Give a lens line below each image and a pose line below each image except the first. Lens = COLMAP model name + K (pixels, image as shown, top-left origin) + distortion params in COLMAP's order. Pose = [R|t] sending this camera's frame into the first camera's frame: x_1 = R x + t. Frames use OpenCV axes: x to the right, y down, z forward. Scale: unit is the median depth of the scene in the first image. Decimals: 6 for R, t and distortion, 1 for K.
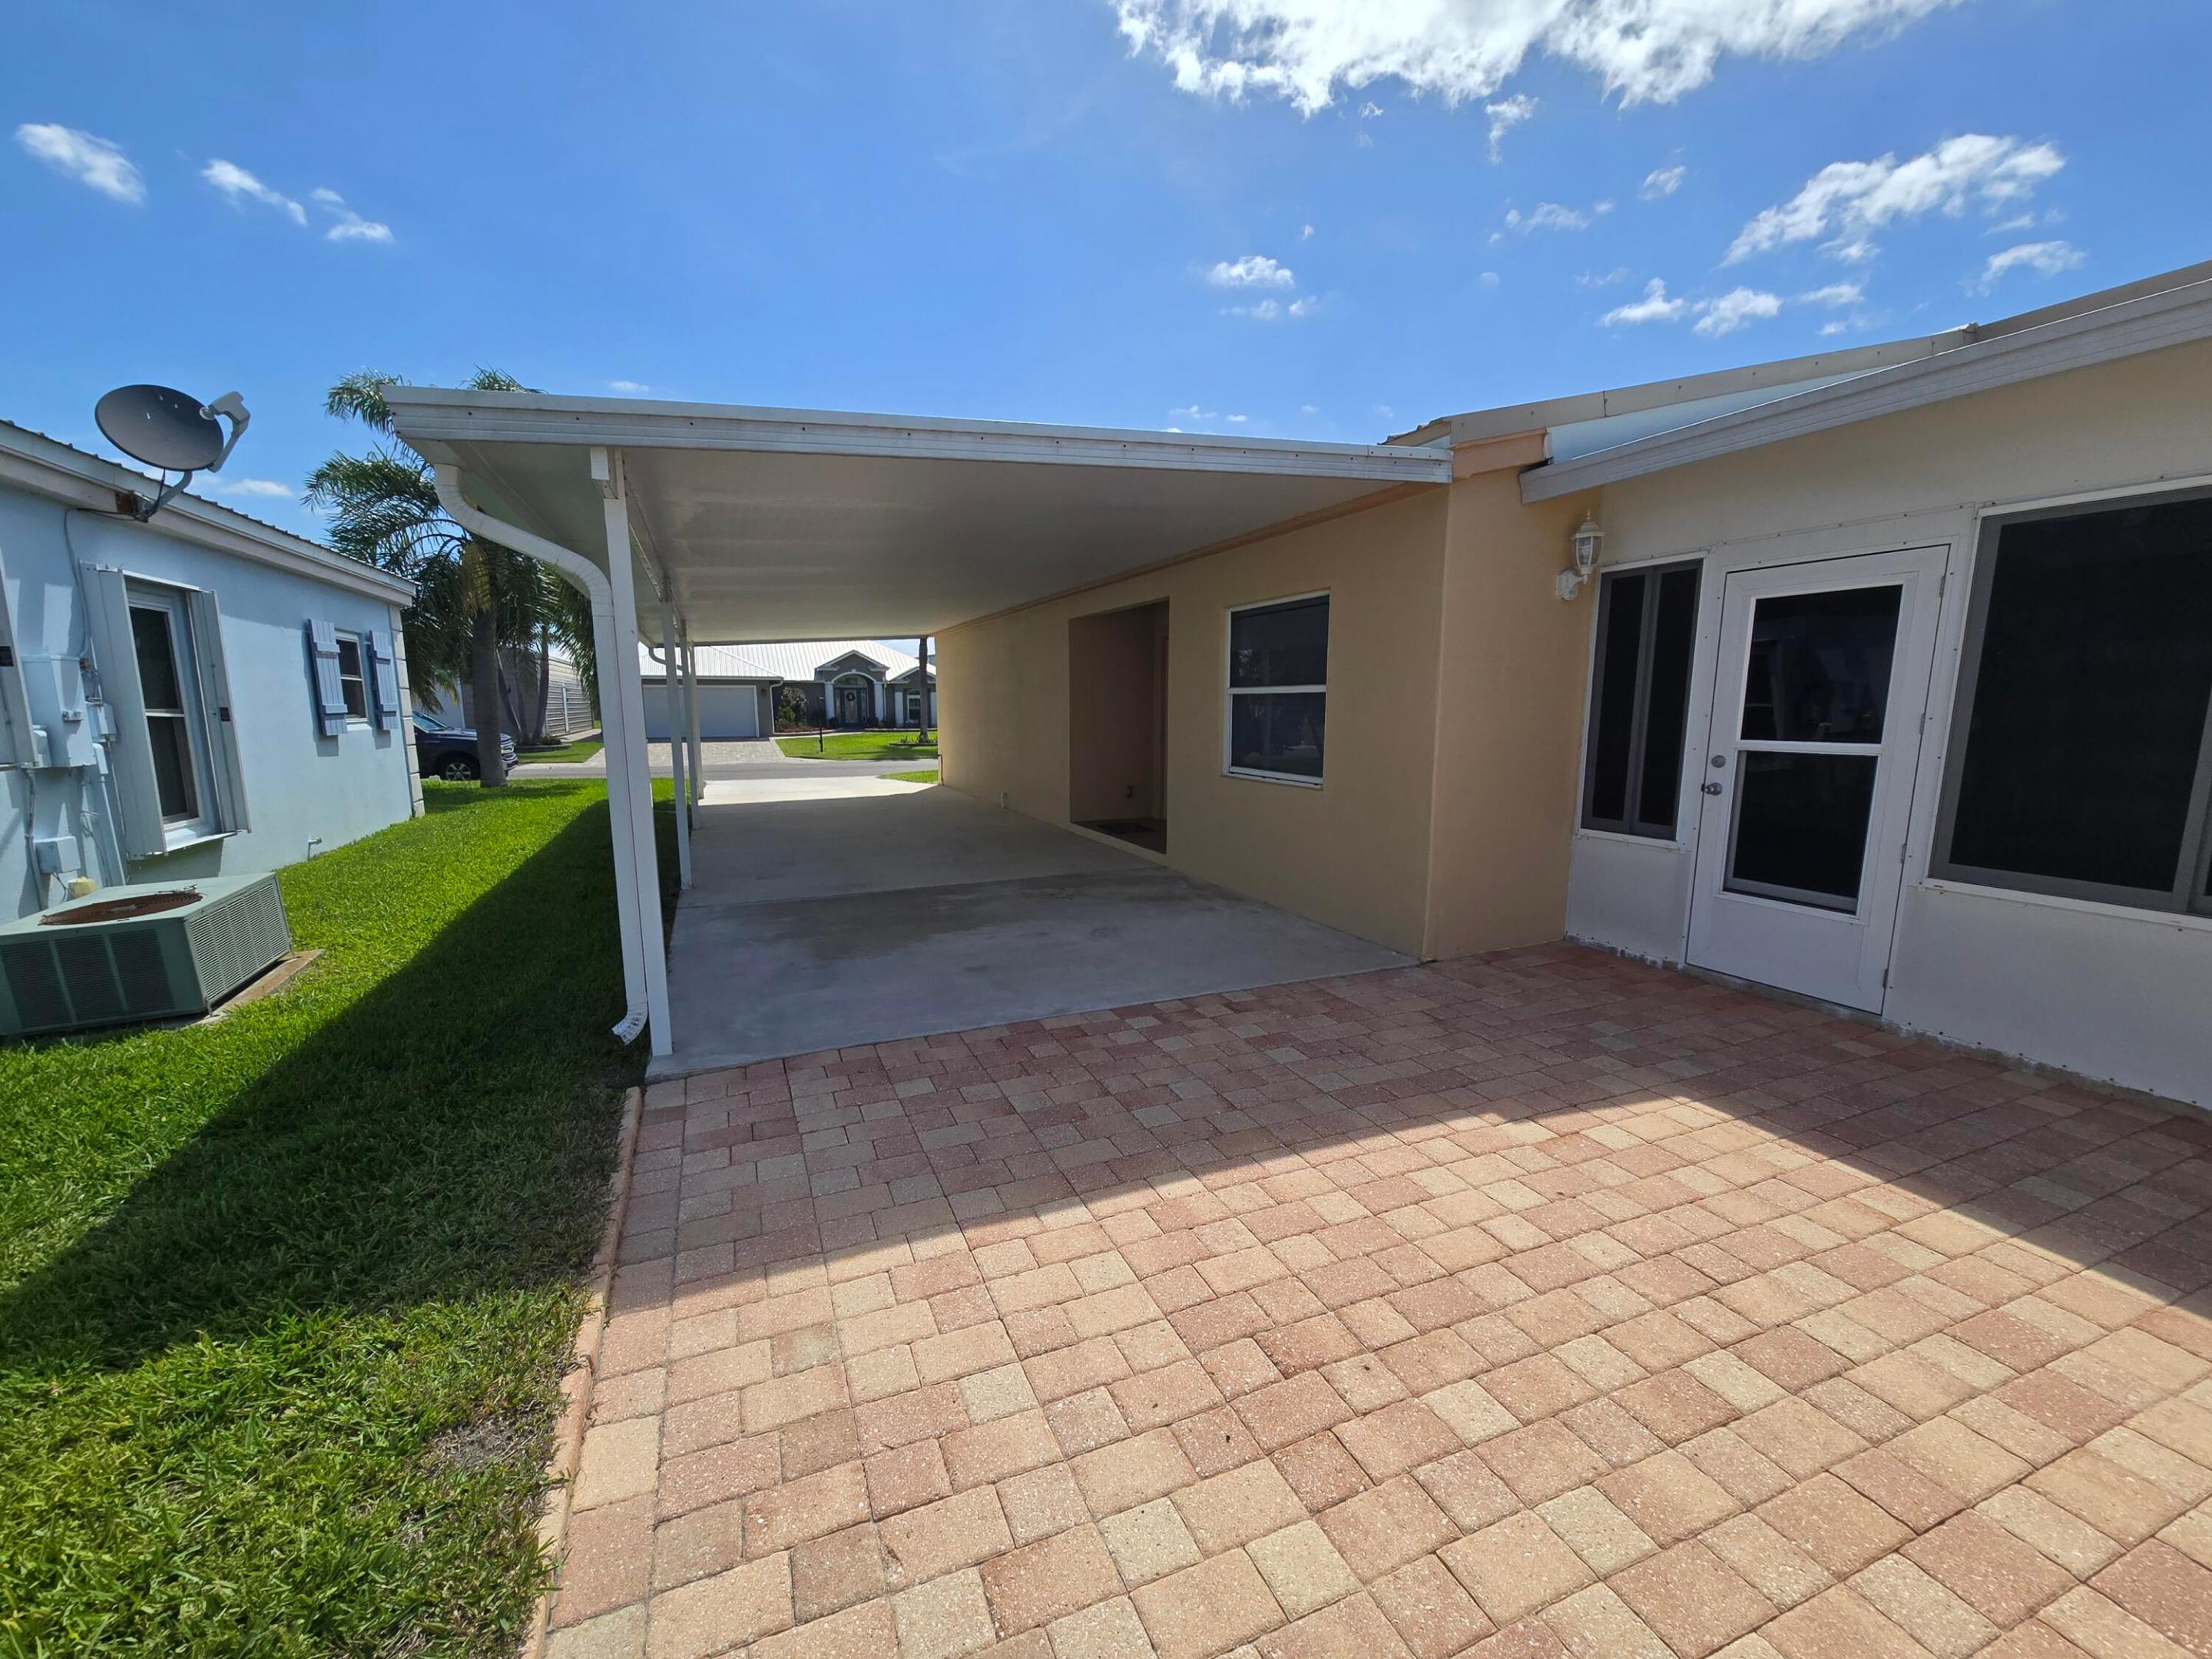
lens RADIAL K [[900.8, 0, 1089.5], [0, 900.8, 841.7], [0, 0, 1]] dist [-0.019202, 0.001029]
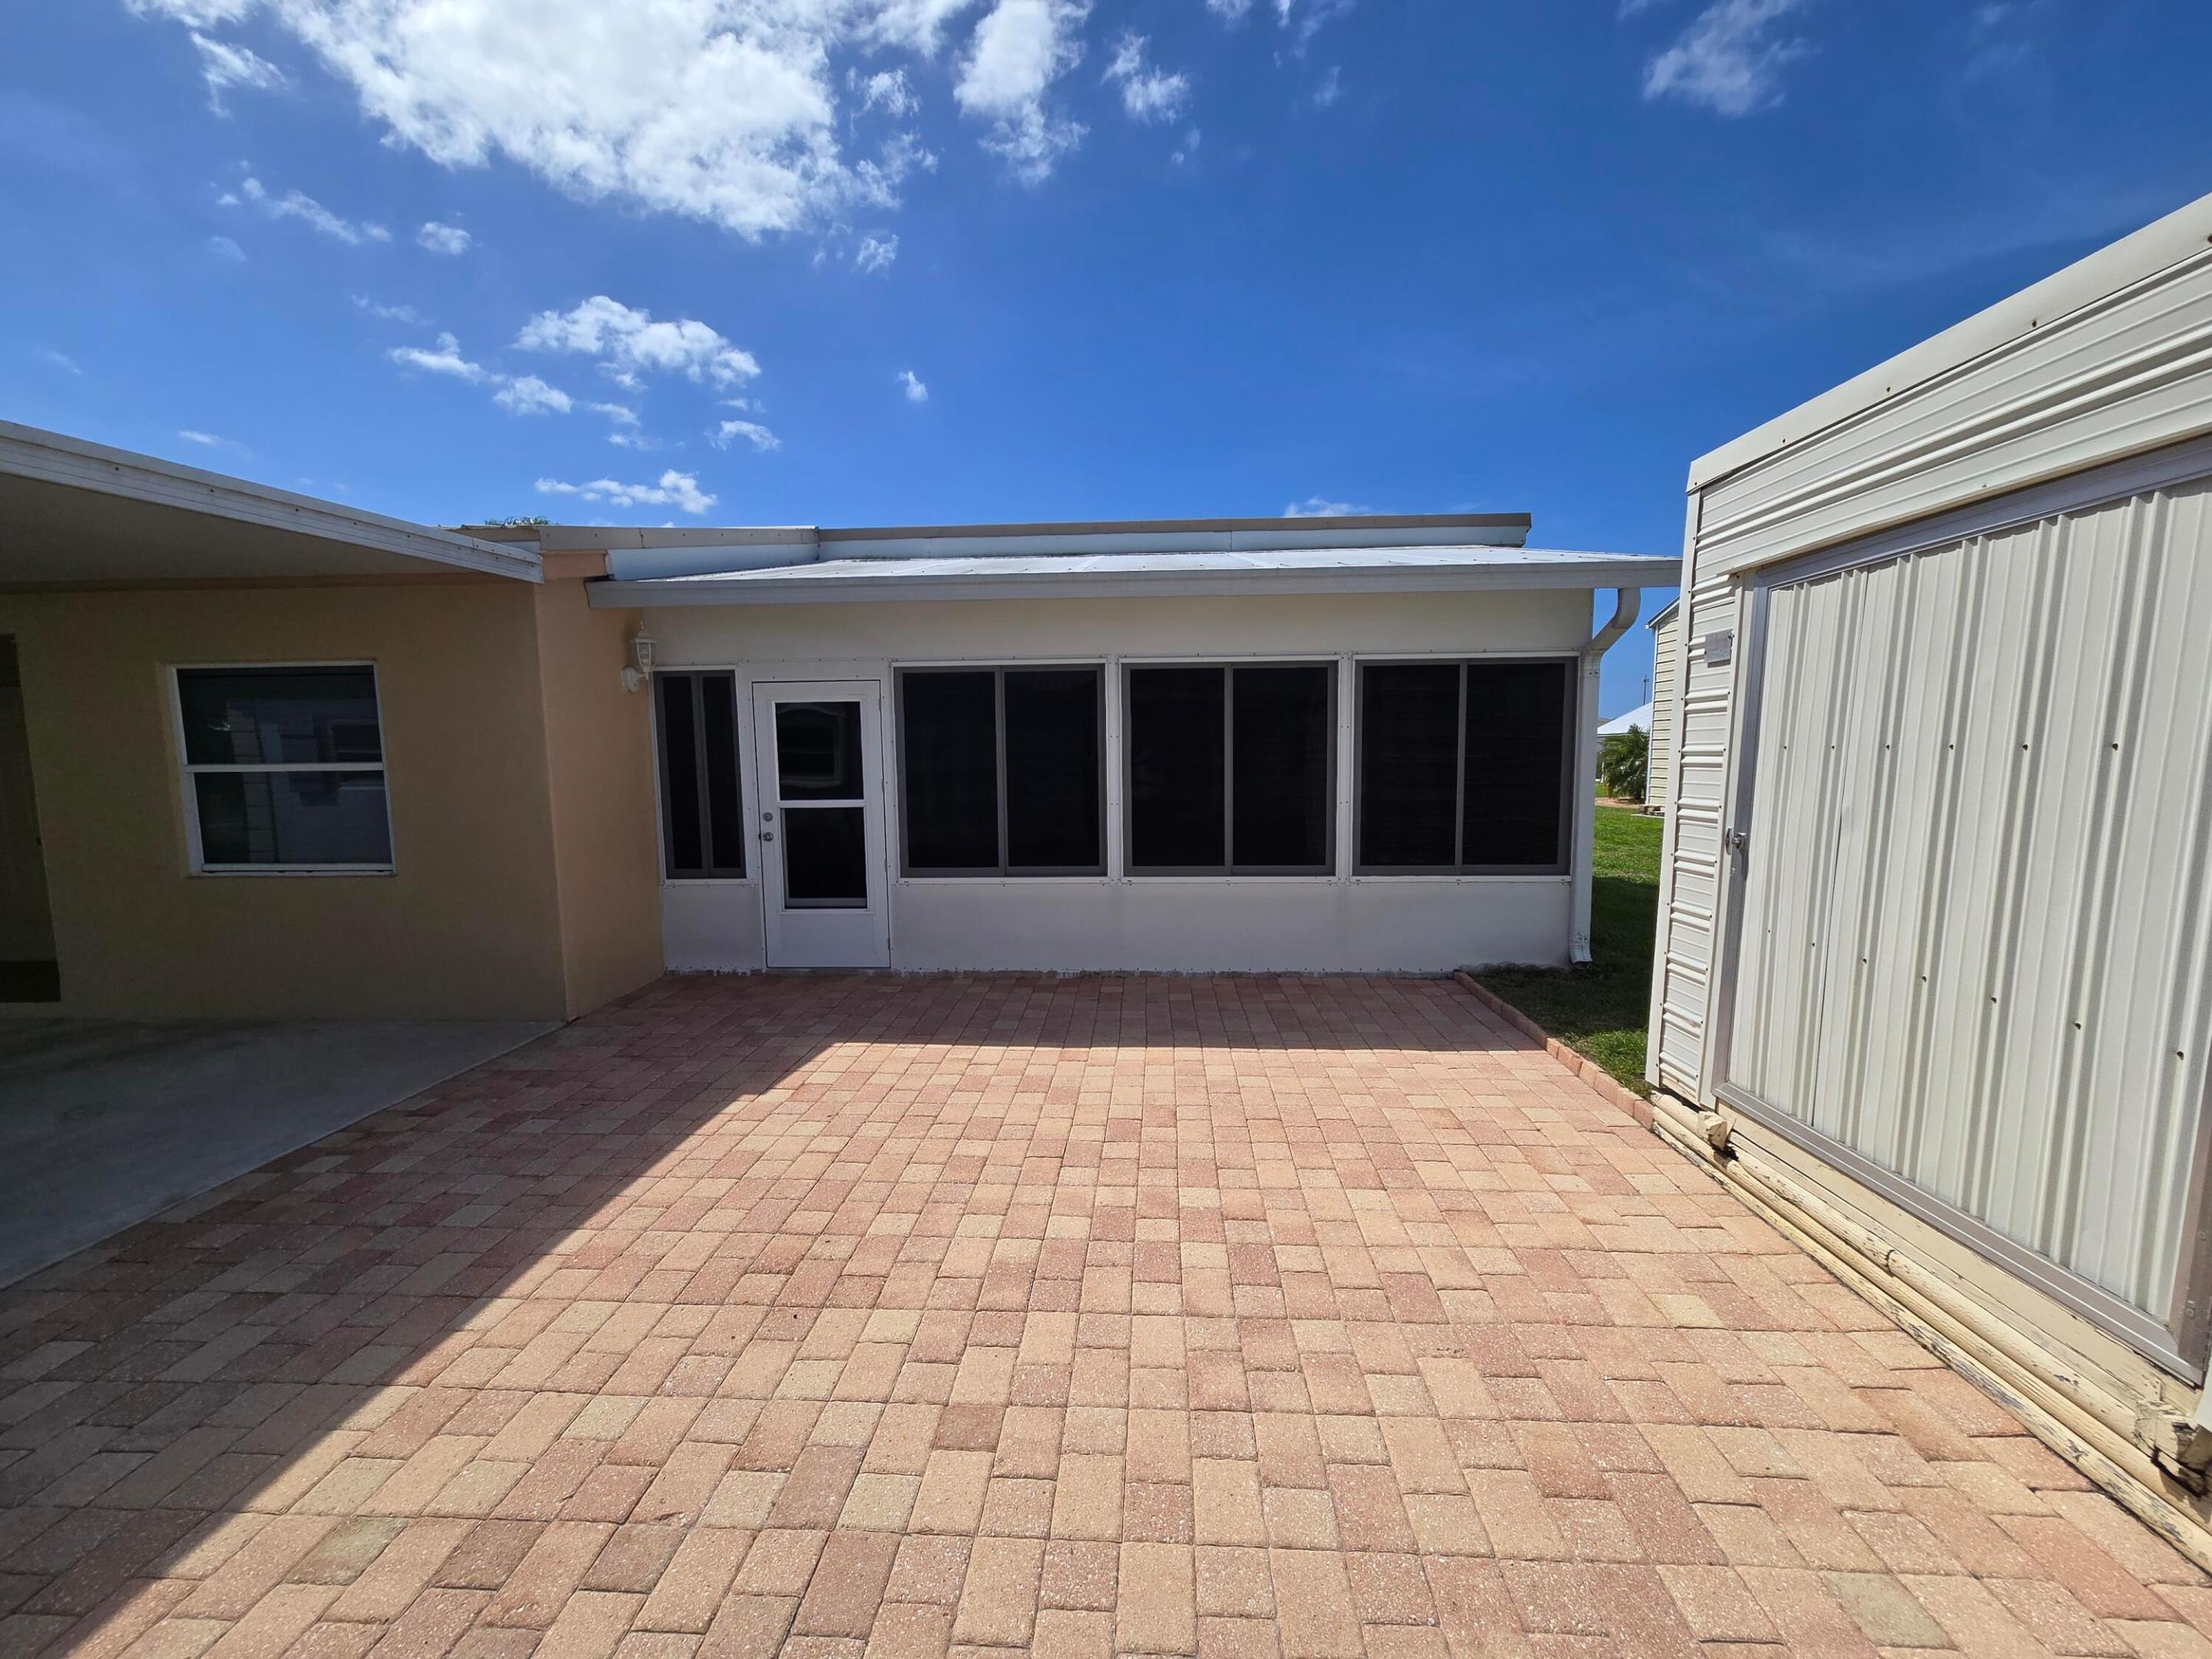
lens RADIAL K [[900.8, 0, 1110.8], [0, 900.8, 843.1], [0, 0, 1]] dist [-0.019202, 0.001029]
pose [[0.407369, -0.088725, 0.908944, -0.317596], [0.146165, 0.988774, 0.031010, -0.014873], [-0.901491, 0.120223, 0.415764, -0.047187]]
